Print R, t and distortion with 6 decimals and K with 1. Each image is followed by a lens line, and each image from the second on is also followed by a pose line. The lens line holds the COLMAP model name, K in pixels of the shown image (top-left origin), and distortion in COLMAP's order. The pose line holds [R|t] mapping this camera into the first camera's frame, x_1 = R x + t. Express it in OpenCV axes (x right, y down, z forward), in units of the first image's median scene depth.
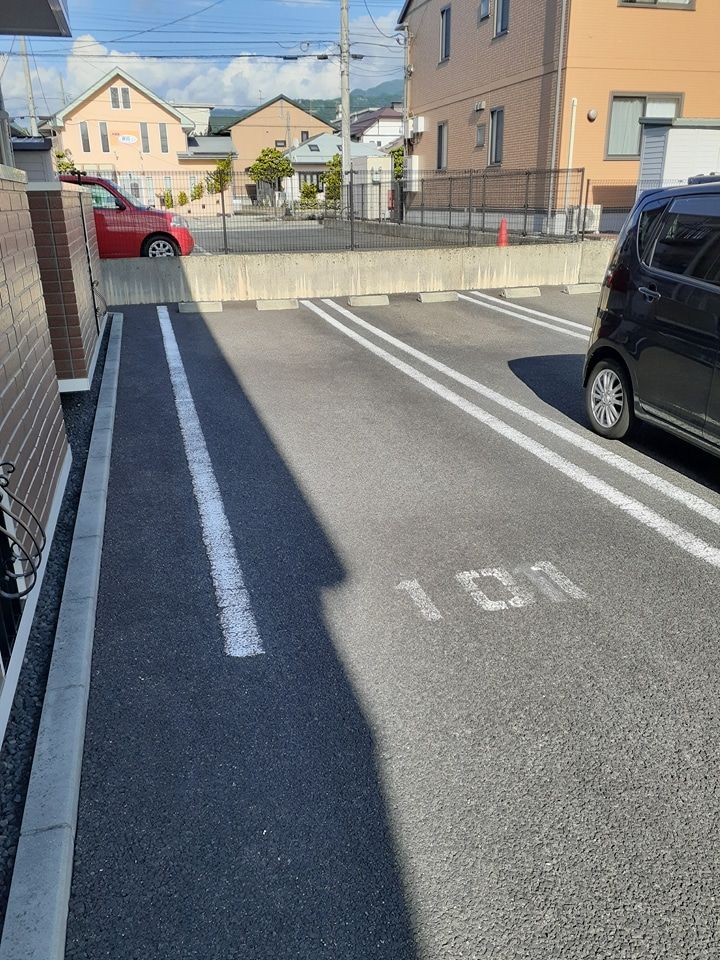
lens RADIAL K [[756.5, 0, 363.1], [0, 756.5, 478.9], [0, 0, 1]] dist [-0.002546, -0.004112]
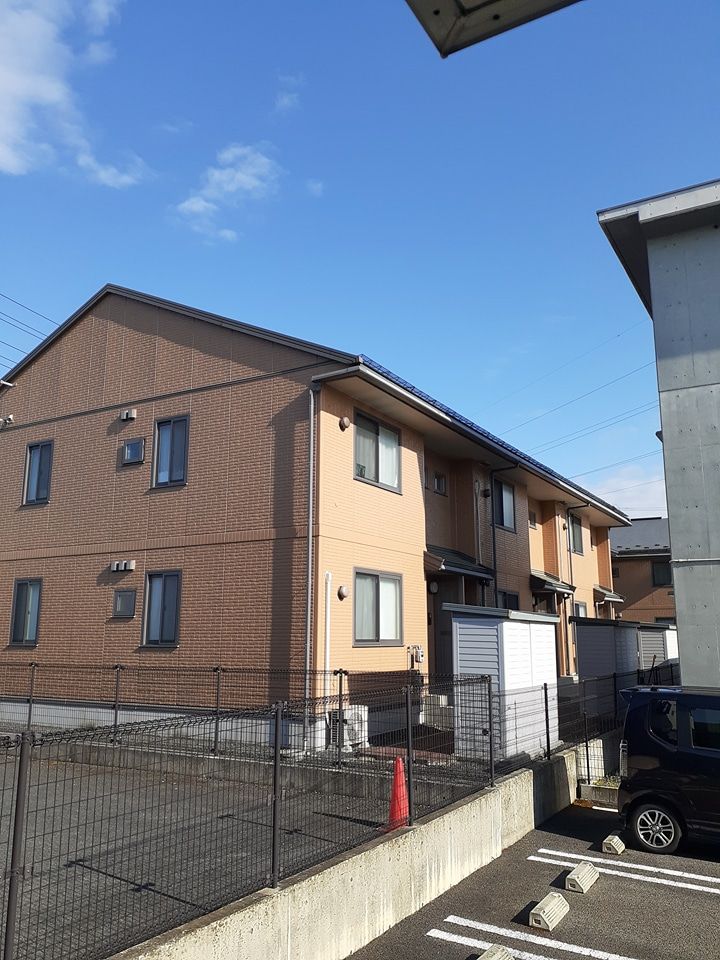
lens RADIAL K [[756.5, 0, 354.3], [0, 756.5, 474.9], [0, 0, 1]] dist [-0.002546, -0.004112]
pose [[0.748419, 0.165000, 0.642373, -0.209067], [0.211530, 0.858591, -0.466988, -0.215847], [-0.628589, 0.485384, 0.607683, 0.453041]]
